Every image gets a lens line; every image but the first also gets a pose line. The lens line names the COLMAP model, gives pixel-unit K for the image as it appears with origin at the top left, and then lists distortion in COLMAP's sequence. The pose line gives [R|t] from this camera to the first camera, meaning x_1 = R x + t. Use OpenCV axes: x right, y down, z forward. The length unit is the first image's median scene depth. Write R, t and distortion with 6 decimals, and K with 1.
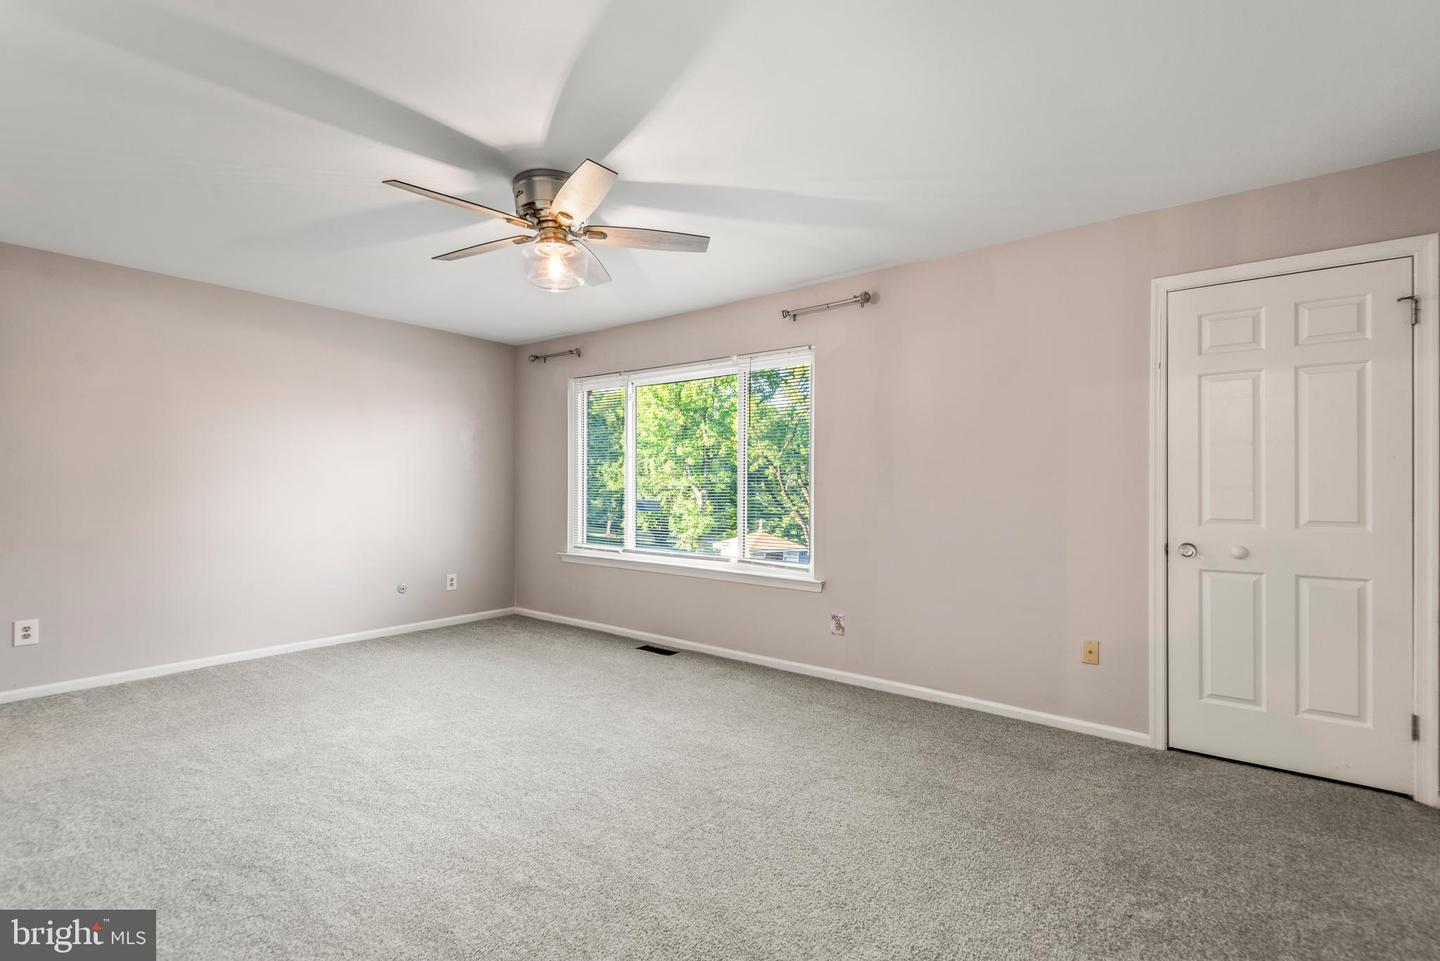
lens RADIAL K [[657.8, 0, 726.2], [0, 657.8, 483.9], [0, 0, 1]] dist [0.022099, -0.007842]
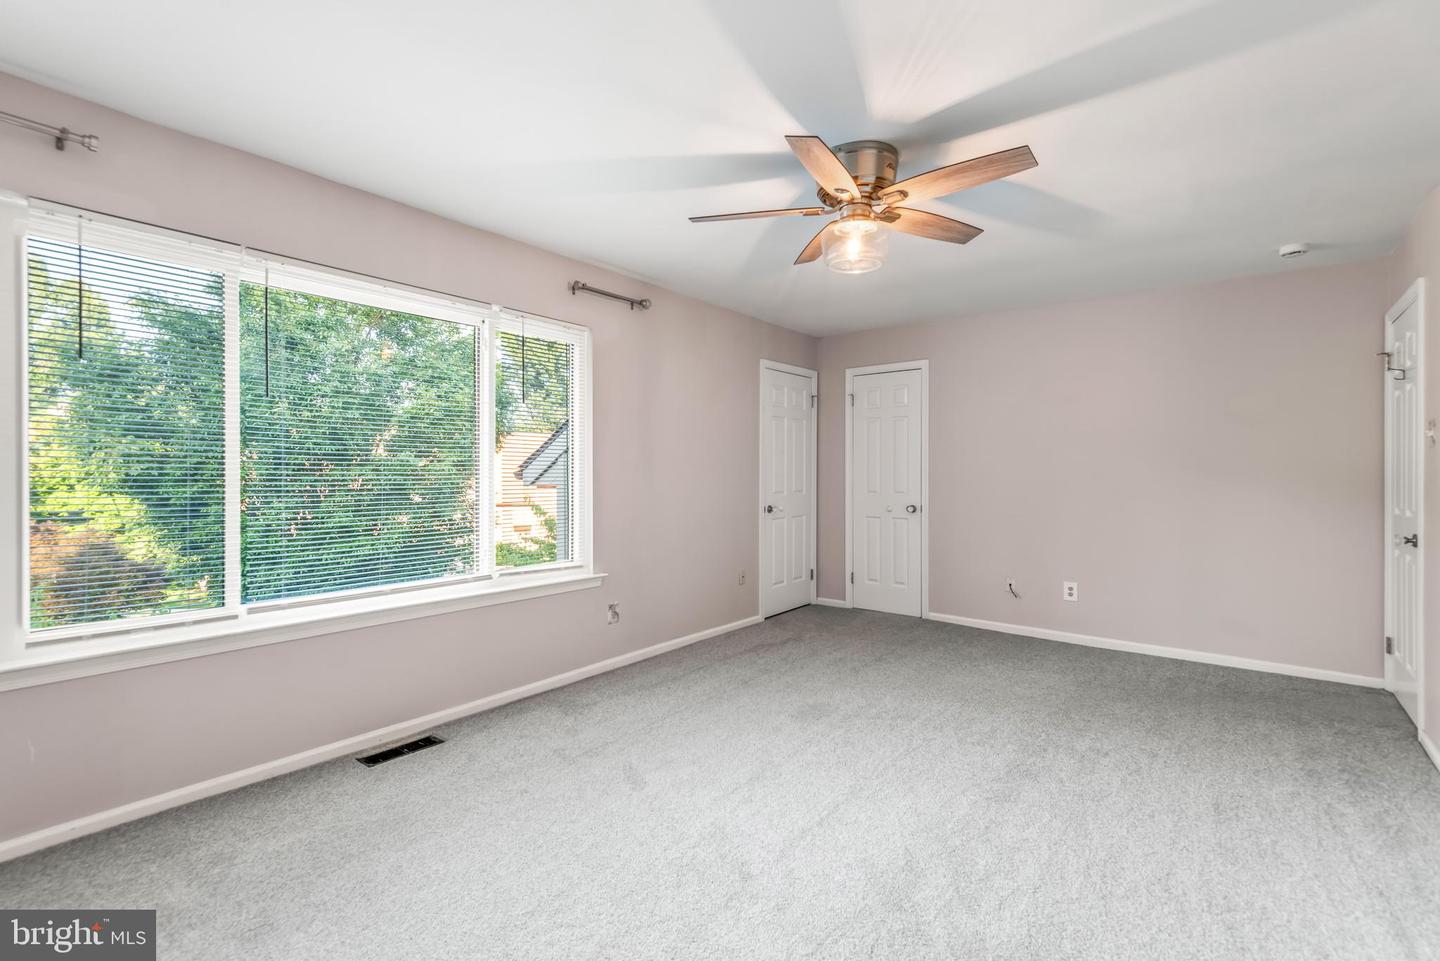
lens RADIAL K [[657.8, 0, 707.7], [0, 657.8, 473.3], [0, 0, 1]] dist [0.022099, -0.007842]
pose [[0.009320, -0.005748, 0.999940, -0.844817], [-0.003746, 0.999976, 0.005784, -0.008351], [-0.999950, -0.003799, 0.009298, 0.848537]]
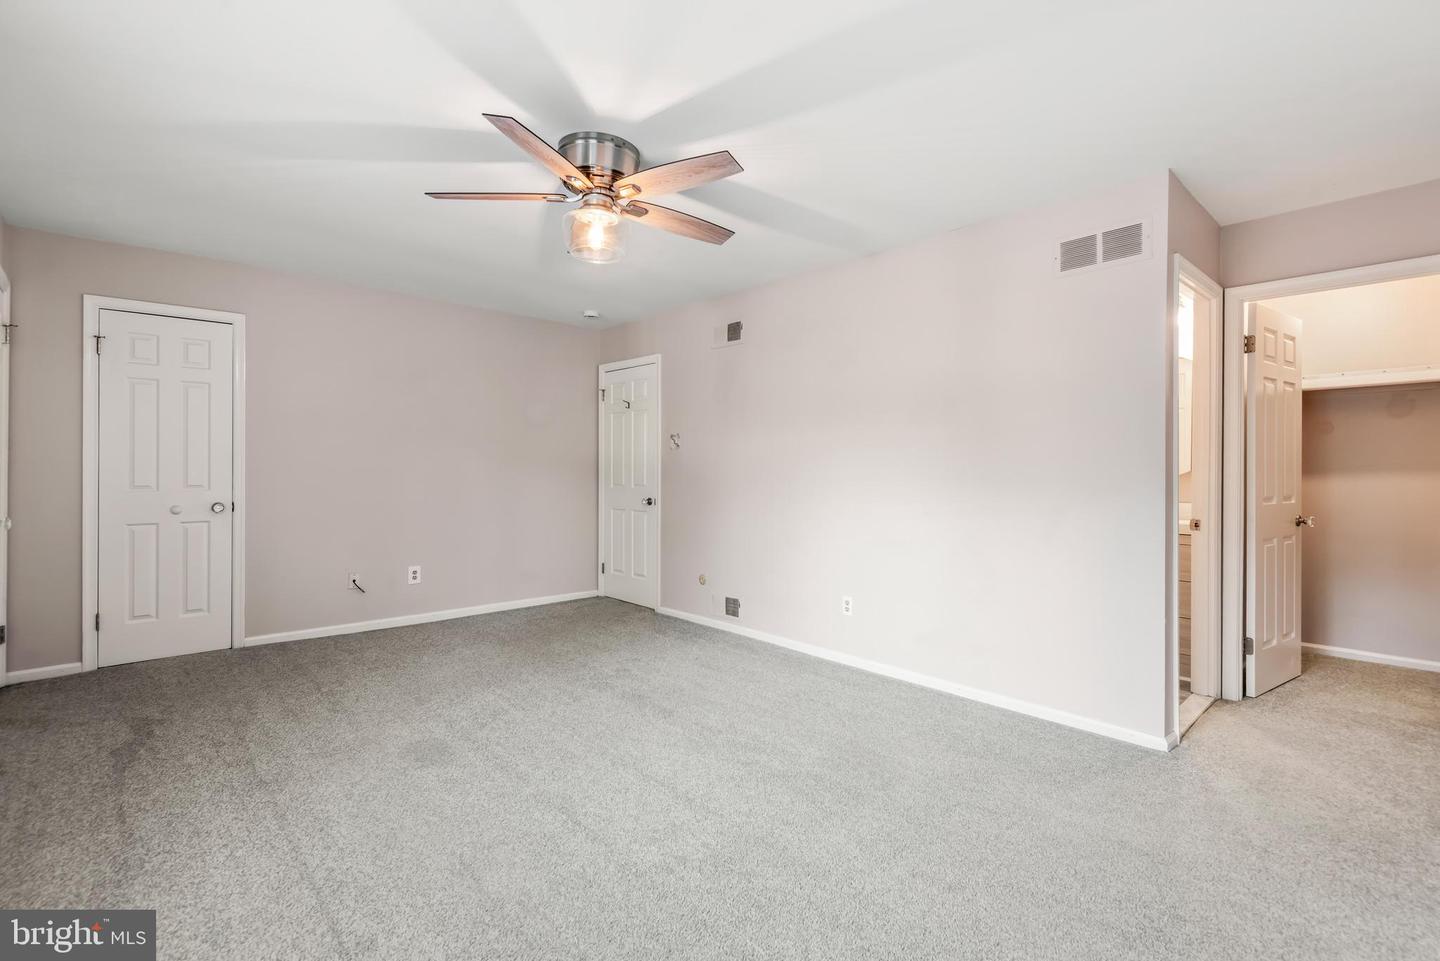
lens RADIAL K [[657.8, 0, 729.8], [0, 657.8, 471.4], [0, 0, 1]] dist [0.022099, -0.007842]
pose [[-0.989261, -0.011121, 0.145735, -0.402504], [-0.010421, 0.999930, 0.005565, 0.000943], [-0.145787, 0.003986, -0.989308, 1.364250]]
